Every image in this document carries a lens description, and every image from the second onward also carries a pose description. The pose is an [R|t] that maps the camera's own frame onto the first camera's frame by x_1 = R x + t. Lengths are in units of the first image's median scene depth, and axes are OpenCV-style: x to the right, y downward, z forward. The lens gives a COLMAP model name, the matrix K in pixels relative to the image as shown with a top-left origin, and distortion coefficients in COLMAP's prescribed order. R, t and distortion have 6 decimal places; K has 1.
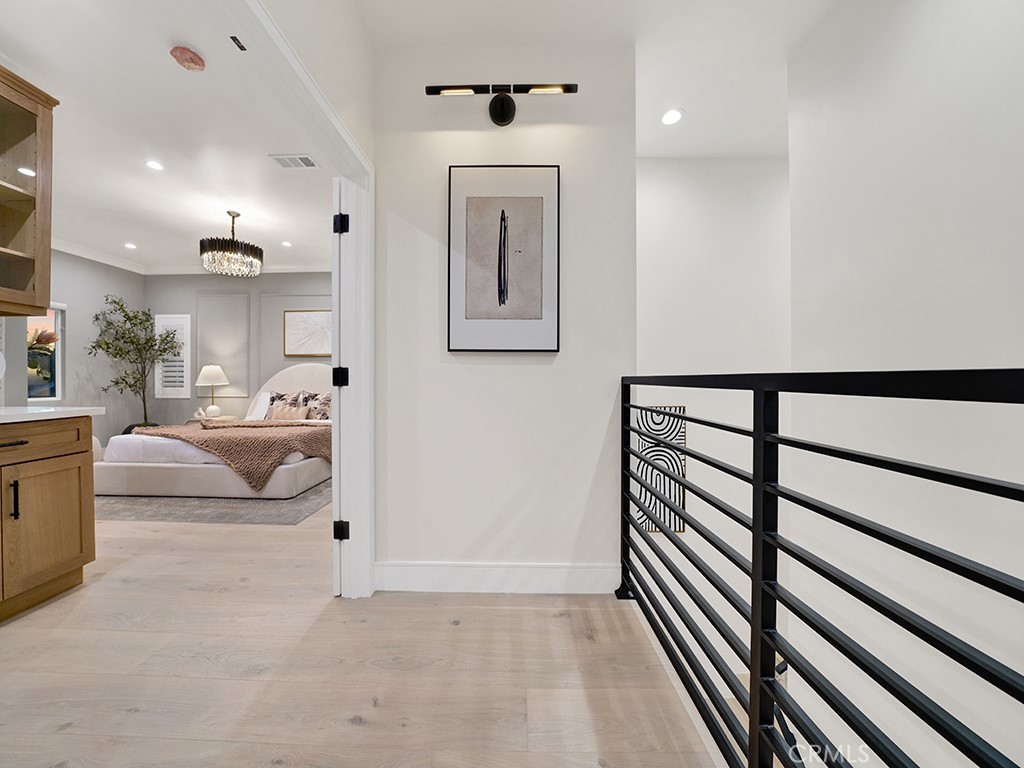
lens RADIAL K [[363.9, 0, 508.5], [0, 363.9, 387.5], [0, 0, 1]] dist [-0.023763, 0.002022]
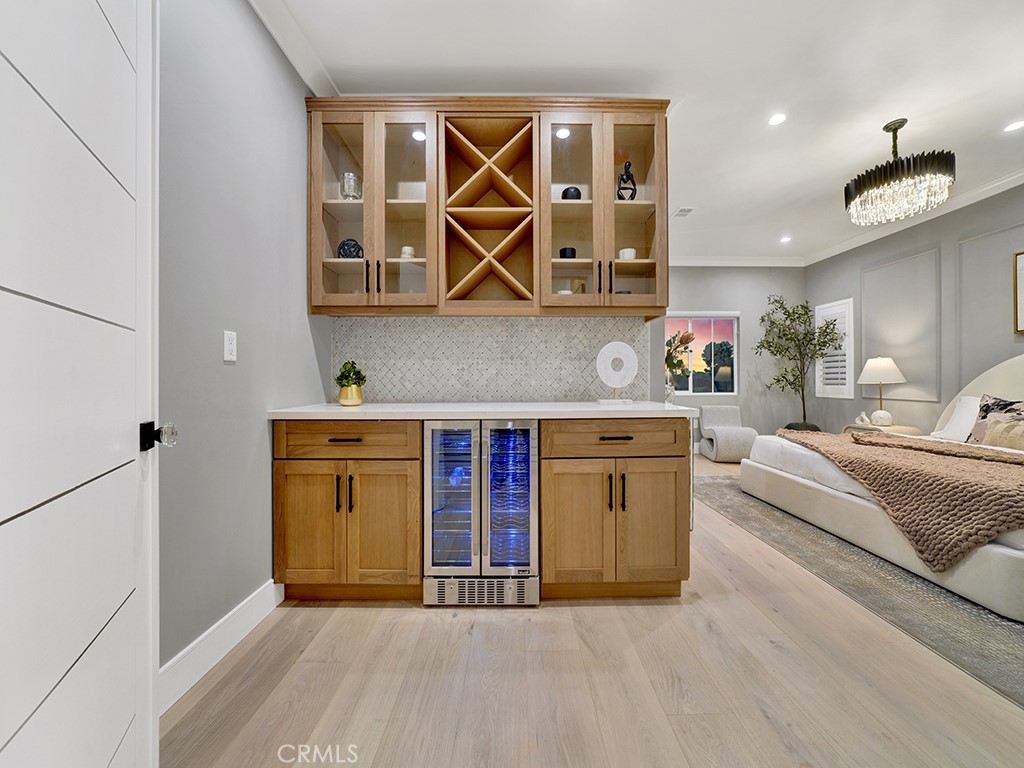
lens RADIAL K [[363.9, 0, 509.9], [0, 363.9, 377.2], [0, 0, 1]] dist [-0.023763, 0.002022]
pose [[0.038119, -0.007743, -0.999243, -0.160795], [-0.014811, 0.999856, -0.008313, -0.003176], [0.999163, 0.015117, 0.037999, 0.287906]]
